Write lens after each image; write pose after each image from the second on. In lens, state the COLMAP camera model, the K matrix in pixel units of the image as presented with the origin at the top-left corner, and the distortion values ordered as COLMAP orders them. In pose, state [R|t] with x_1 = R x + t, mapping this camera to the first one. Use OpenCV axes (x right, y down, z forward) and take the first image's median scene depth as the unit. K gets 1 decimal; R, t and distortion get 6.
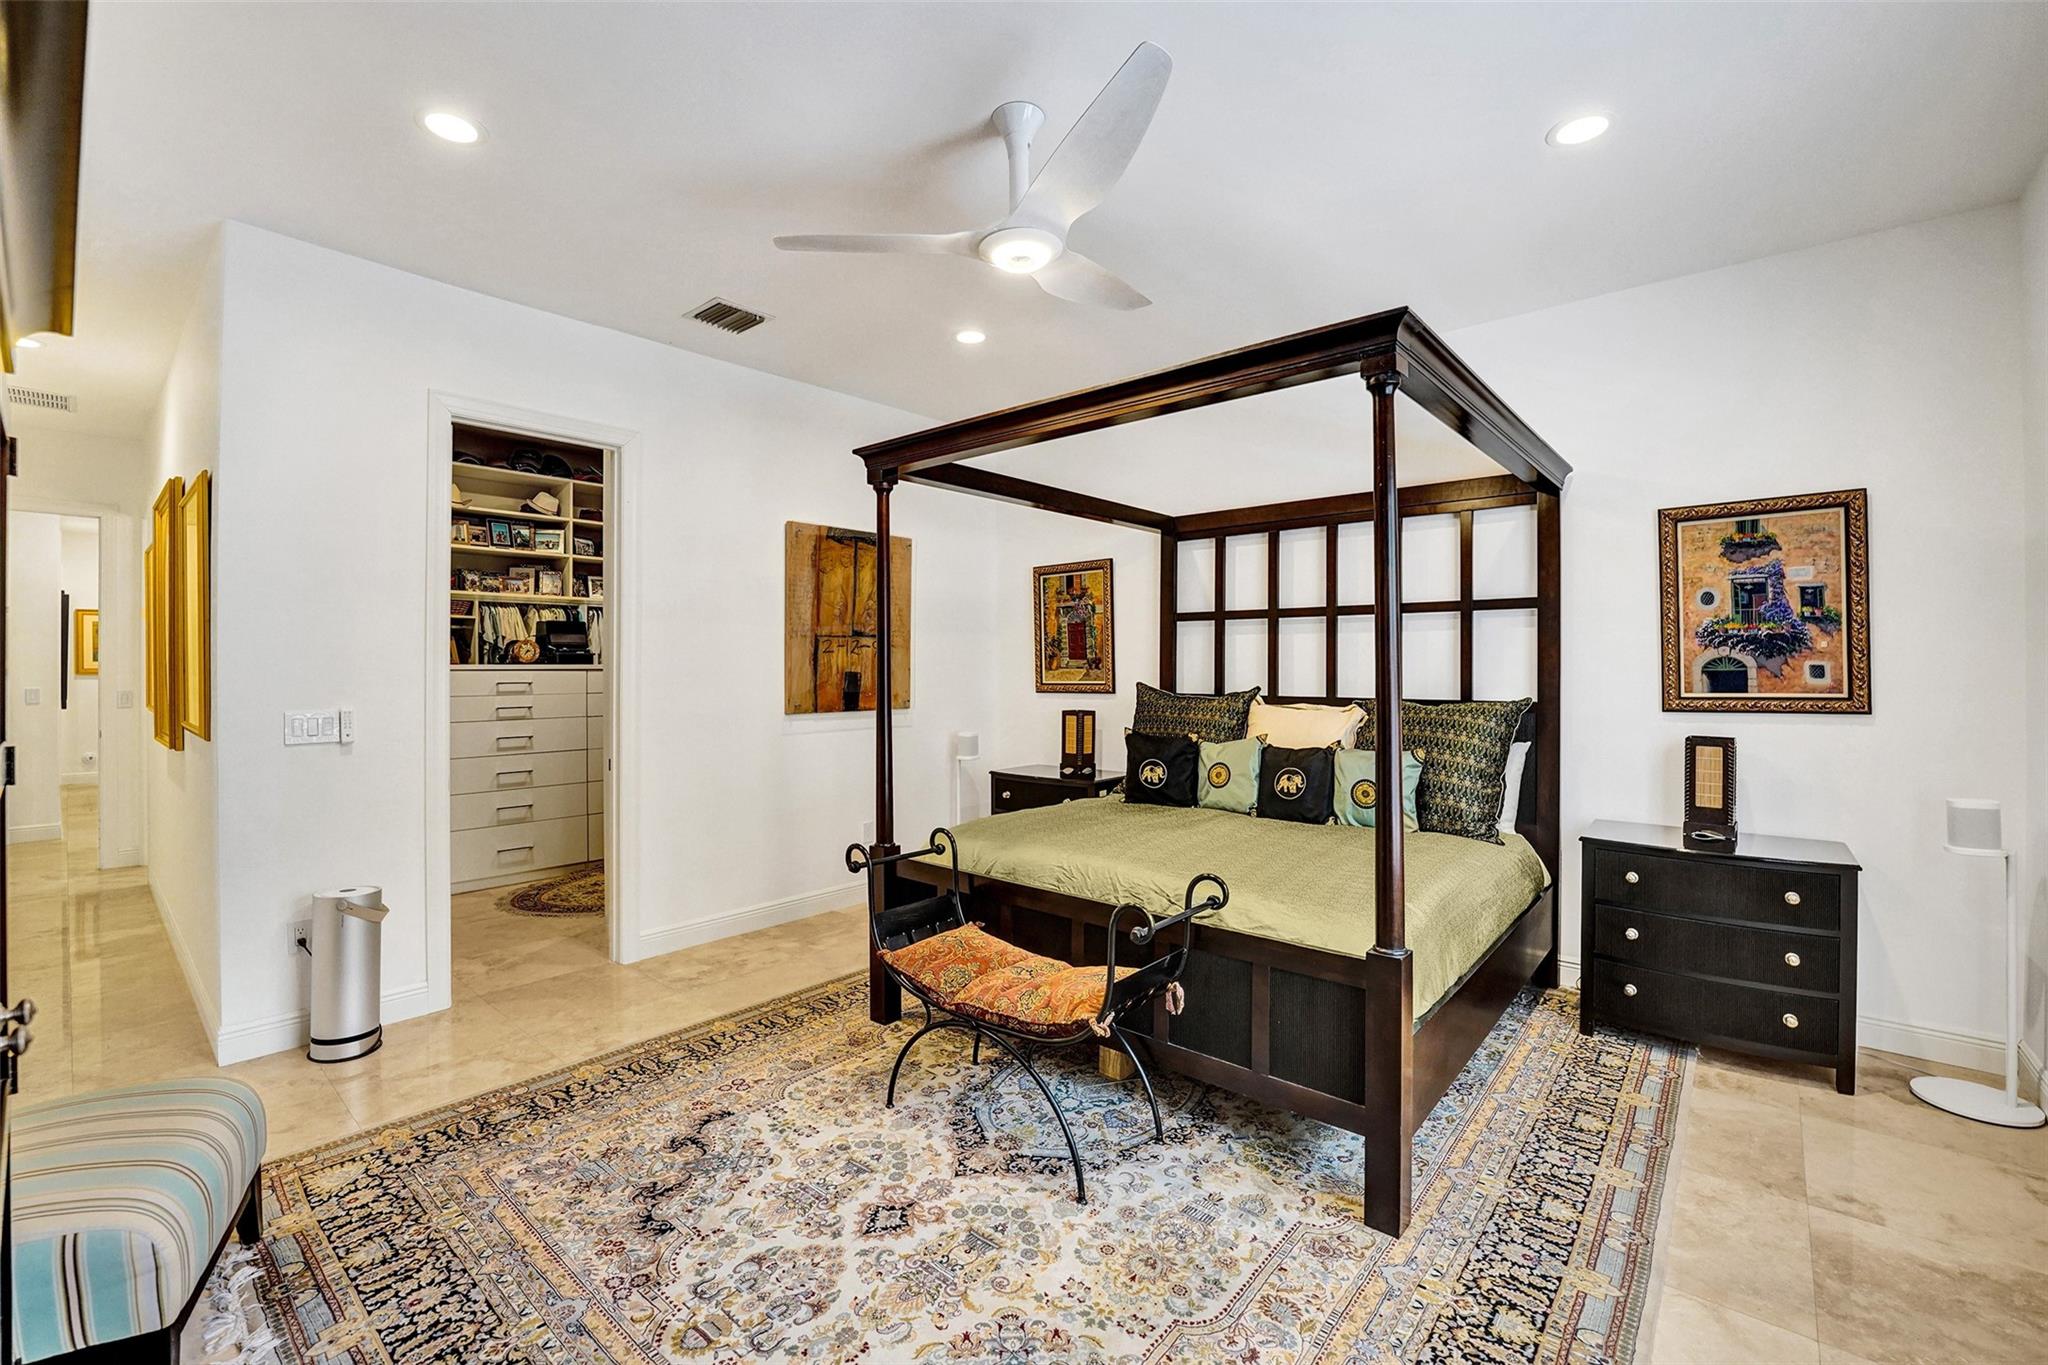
lens RADIAL K [[856.0, 0, 1011.9], [0, 856.0, 670.5], [0, 0, 1]] dist [-0.016476, -0.000191]
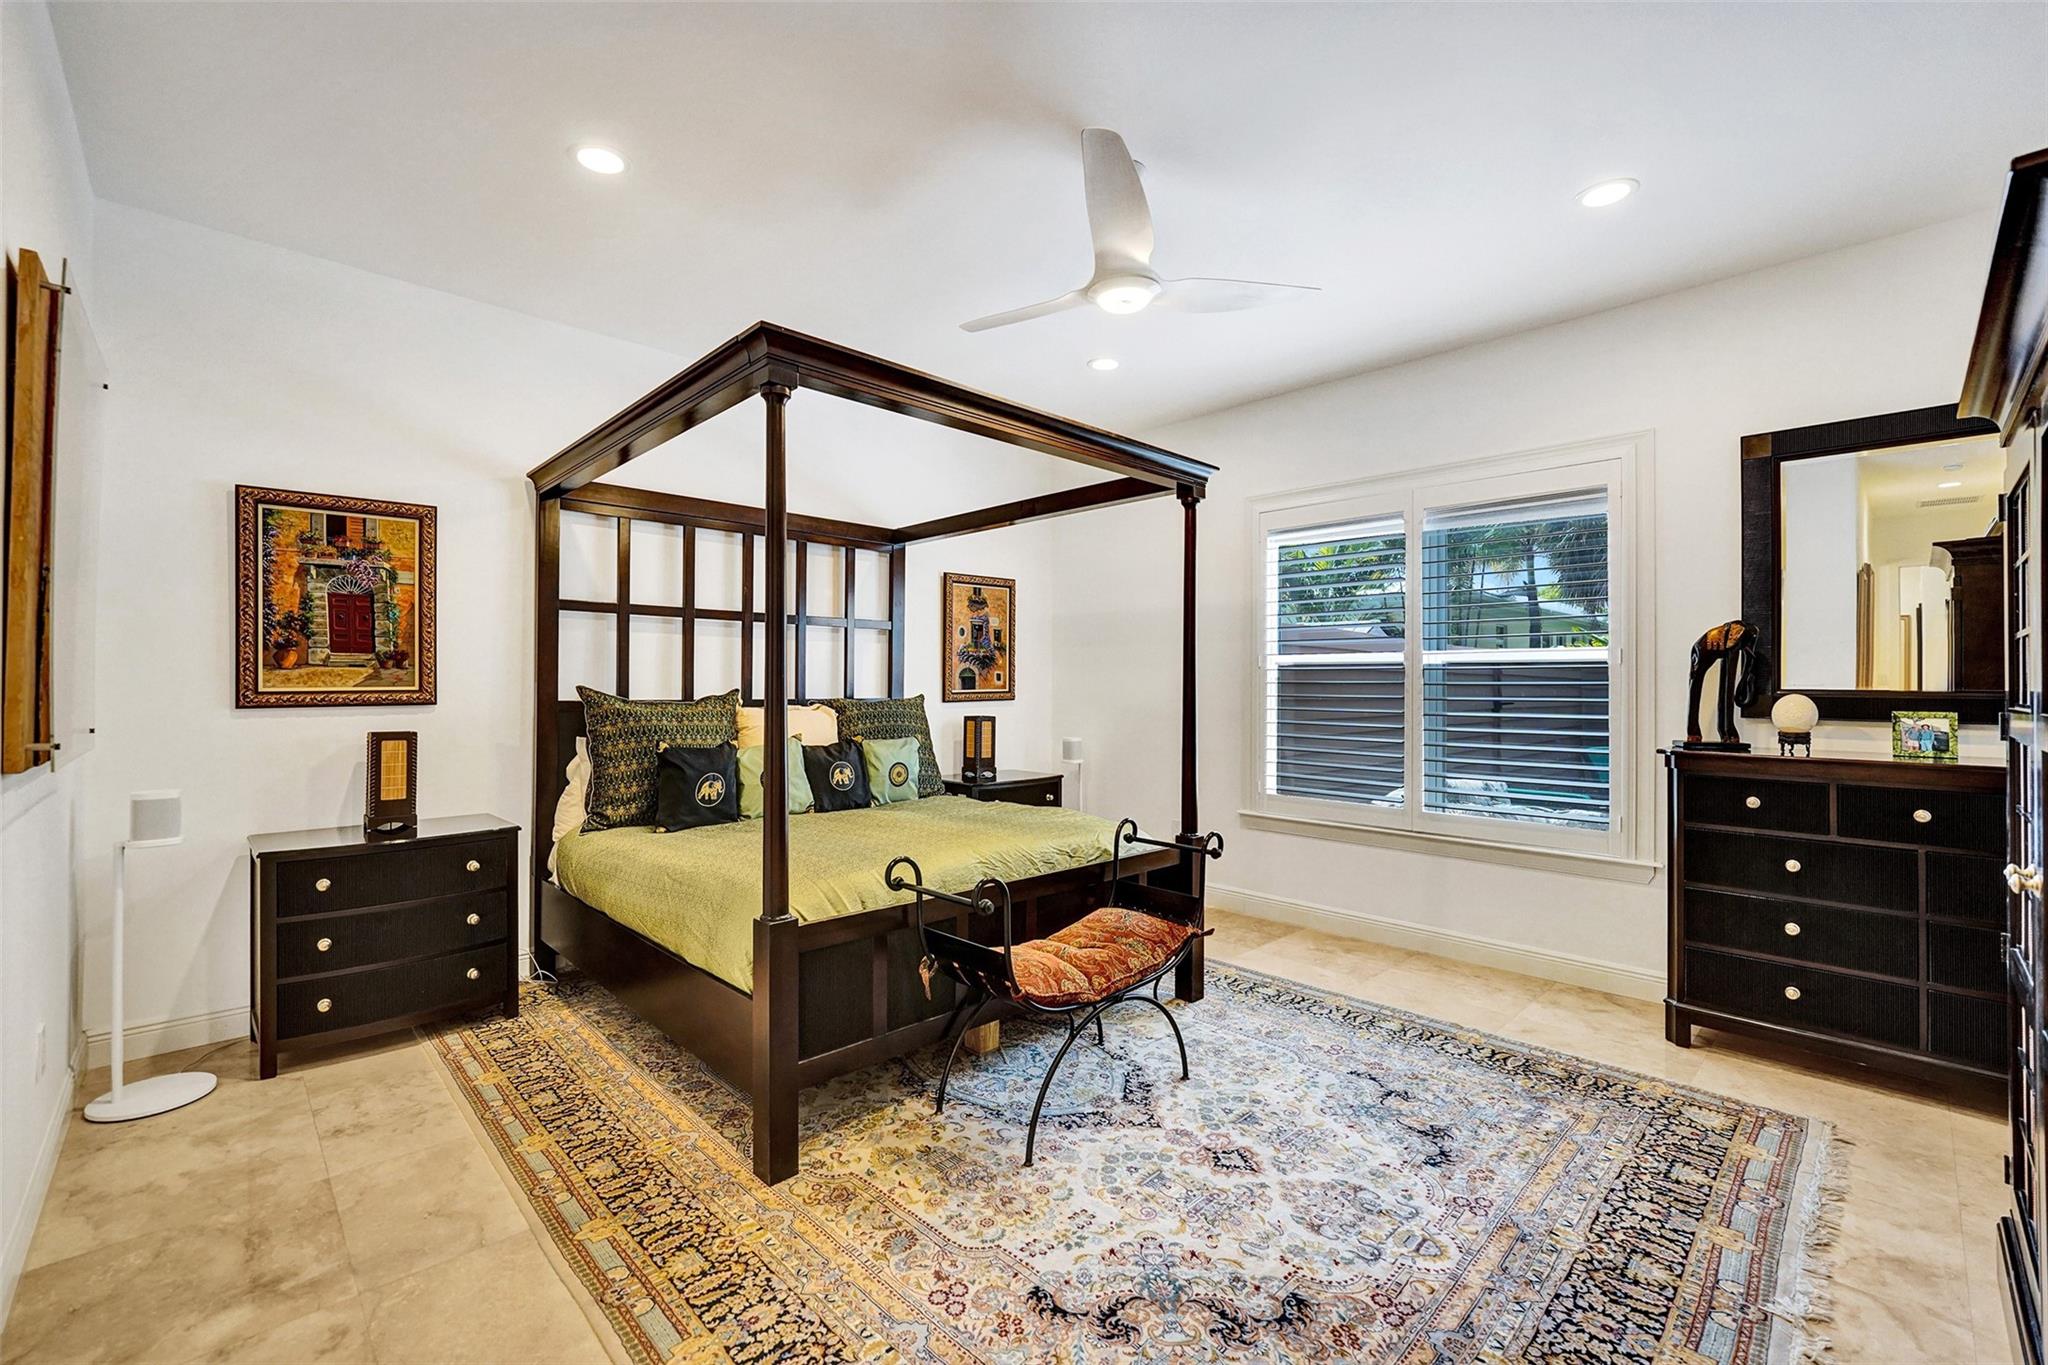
lens RADIAL K [[856.0, 0, 1008.8], [0, 856.0, 683.4], [0, 0, 1]] dist [-0.016476, -0.000191]
pose [[0.090417, -0.008055, 0.995871, -0.832684], [-0.010994, 0.999898, 0.009085, -0.001646], [-0.995843, -0.011770, 0.090320, 0.766353]]
